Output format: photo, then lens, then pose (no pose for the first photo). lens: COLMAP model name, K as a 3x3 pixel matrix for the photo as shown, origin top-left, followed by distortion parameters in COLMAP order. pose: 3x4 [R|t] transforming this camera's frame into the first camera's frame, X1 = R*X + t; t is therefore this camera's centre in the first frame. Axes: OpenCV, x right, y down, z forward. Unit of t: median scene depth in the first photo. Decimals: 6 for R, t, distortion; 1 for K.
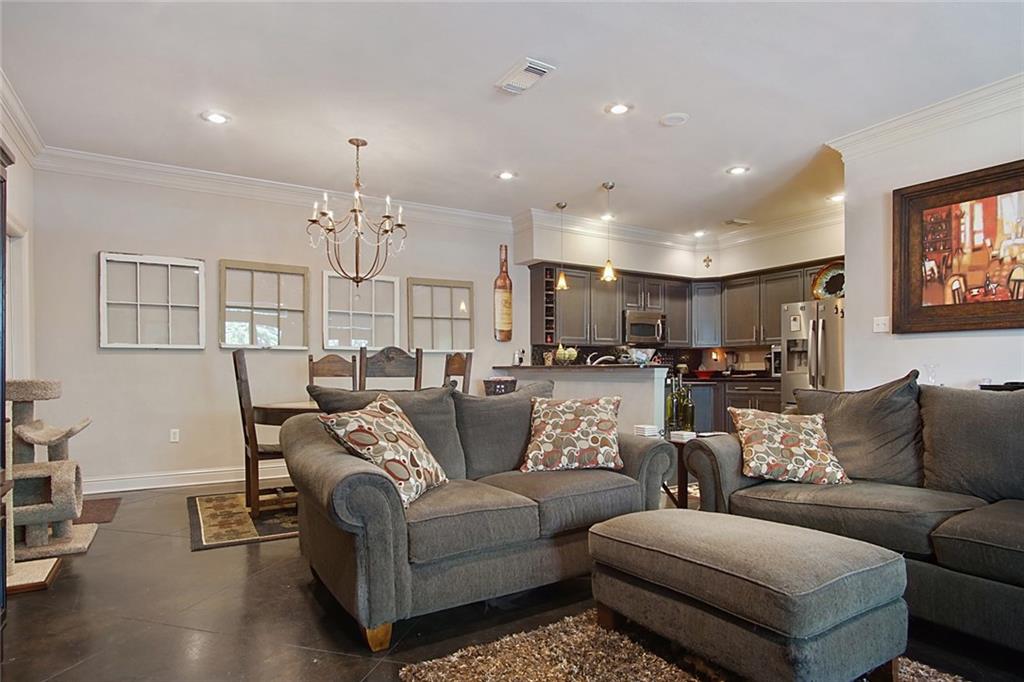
lens RADIAL K [[565.1, 0, 508.7], [0, 565.1, 377.5], [0, 0, 1]] dist [-0.004556, -0.000557]
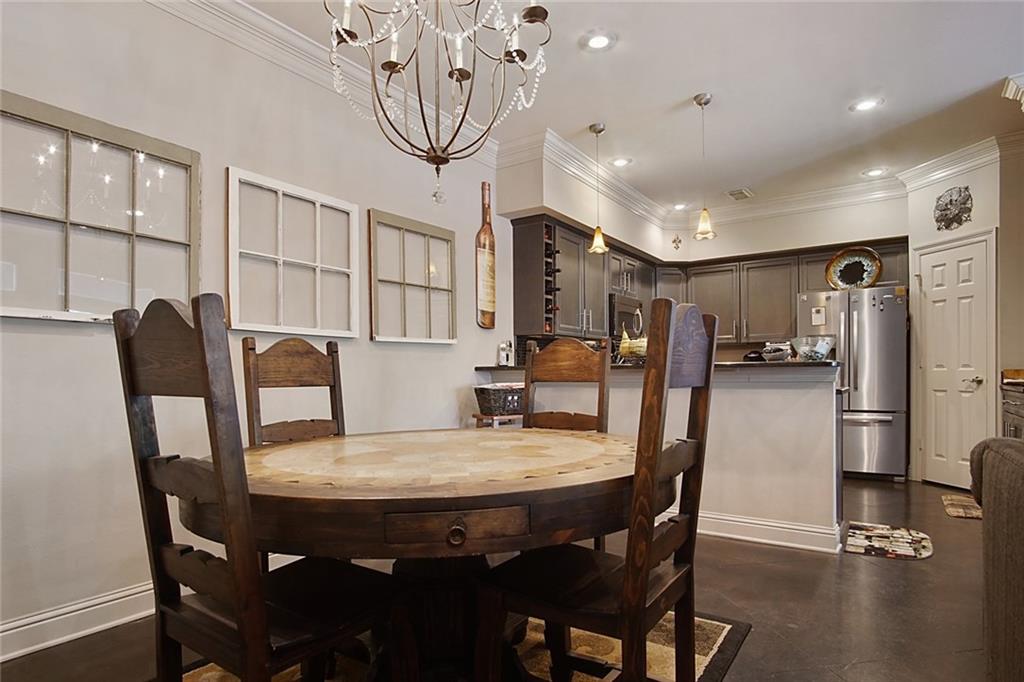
lens RADIAL K [[565.1, 0, 508.7], [0, 565.1, 377.5], [0, 0, 1]] dist [-0.004556, -0.000557]
pose [[0.914826, -0.007412, 0.403780, -0.250001], [0.009585, 0.999948, -0.003360, -0.004307], [-0.403735, 0.006944, 0.914850, 0.381554]]
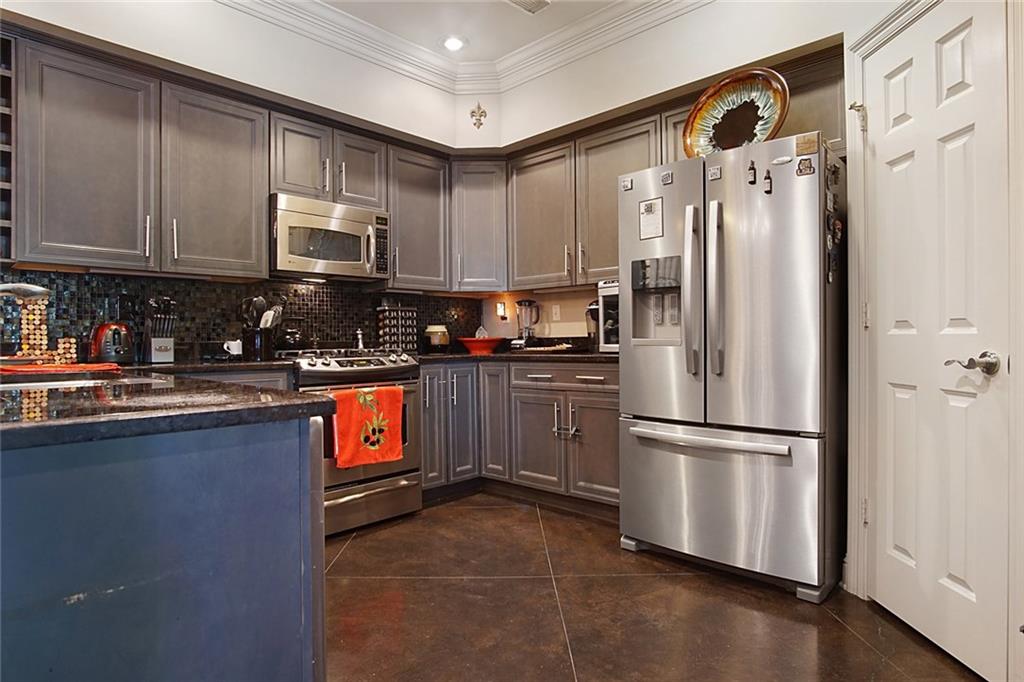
lens RADIAL K [[563.2, 0, 512.0], [0, 563.2, 341.0], [0, 0, 1]] dist [-0.014638, 0.000750]
pose [[0.964965, -0.006102, 0.262306, 0.288588], [0.008278, 0.999940, -0.007192, -0.006988], [-0.262246, 0.009111, 0.964958, 0.600830]]
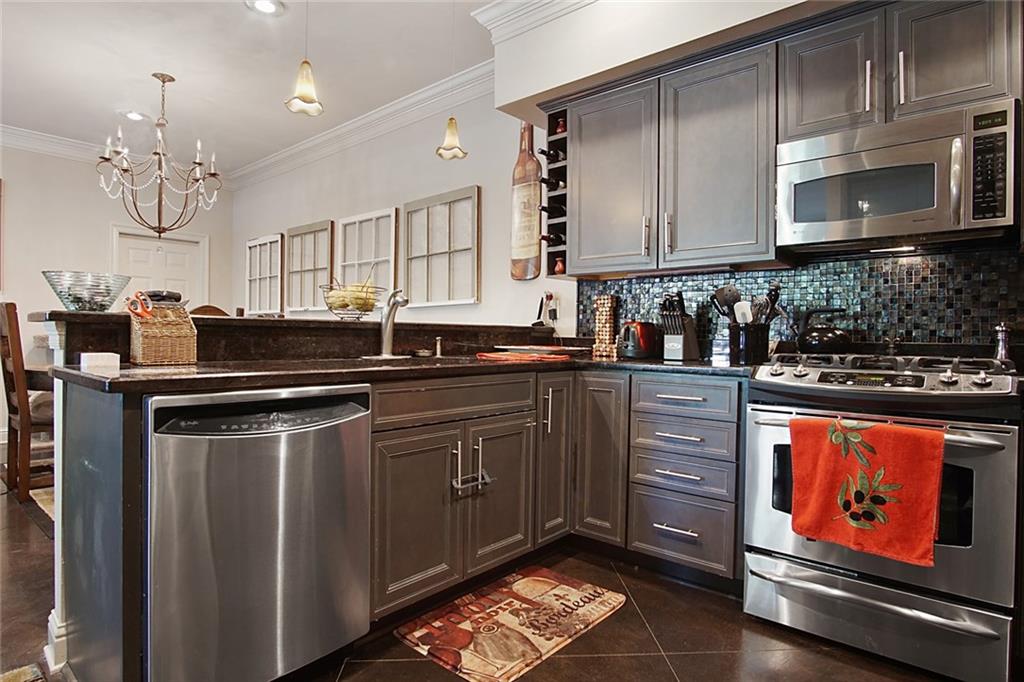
lens RADIAL K [[563.2, 0, 512.0], [0, 563.2, 341.0], [0, 0, 1]] dist [-0.014638, 0.000750]
pose [[0.304138, 0.016122, -0.952492, 0.489838], [-0.019103, 0.999759, 0.010822, -0.011843], [0.952436, 0.014904, 0.304373, 0.815535]]
